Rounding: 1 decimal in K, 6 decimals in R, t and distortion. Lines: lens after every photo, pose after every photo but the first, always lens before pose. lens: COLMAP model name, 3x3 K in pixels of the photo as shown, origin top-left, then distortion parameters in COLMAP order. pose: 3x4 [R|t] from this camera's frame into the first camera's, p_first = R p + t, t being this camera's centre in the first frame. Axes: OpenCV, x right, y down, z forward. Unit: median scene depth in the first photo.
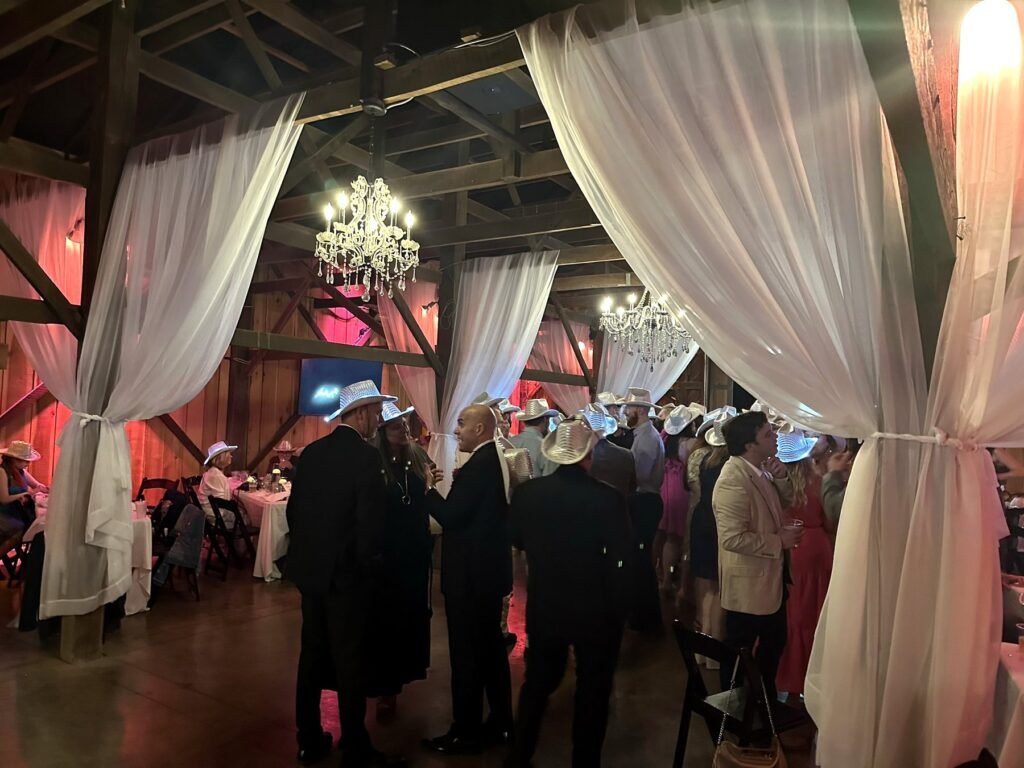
lens RADIAL K [[712.9, 0, 512.0], [0, 712.9, 384.0], [0, 0, 1]] dist [0.002074, 0.000696]
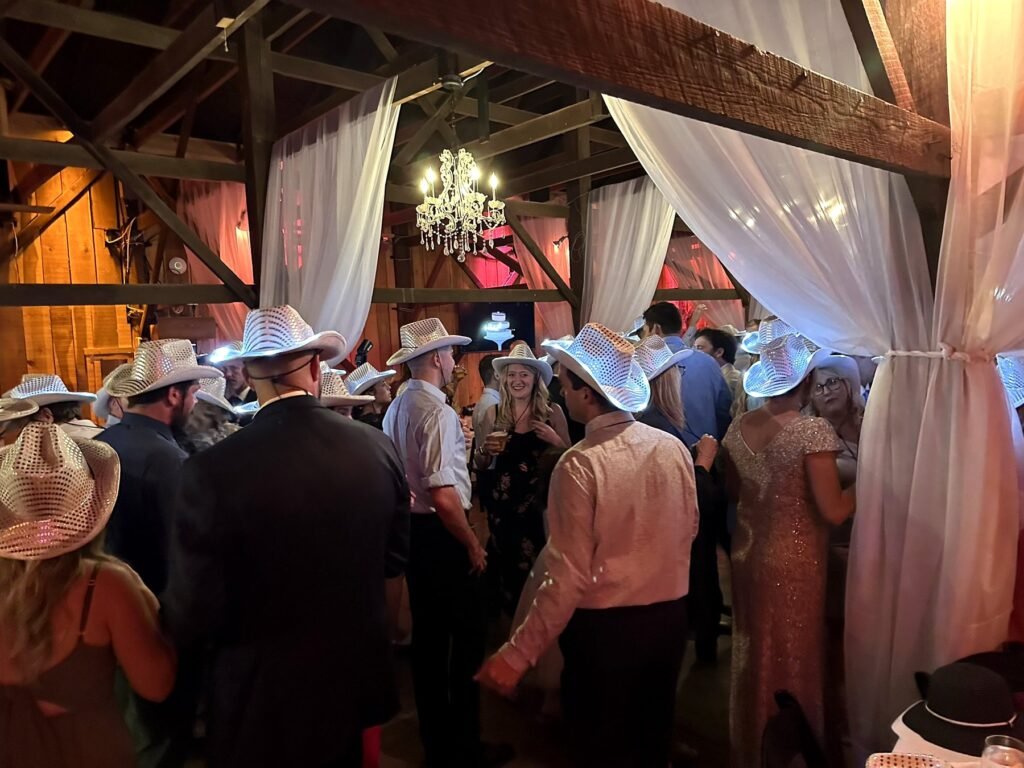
lens RADIAL K [[734.4, 0, 512.4], [0, 734.4, 366.4], [0, 0, 1]] dist [0.003441, -0.000309]
pose [[0.962991, -0.082255, -0.256675, 0.129116], [0.104007, 0.991943, 0.072329, -0.023370], [0.248658, -0.096348, 0.963787, -0.093216]]
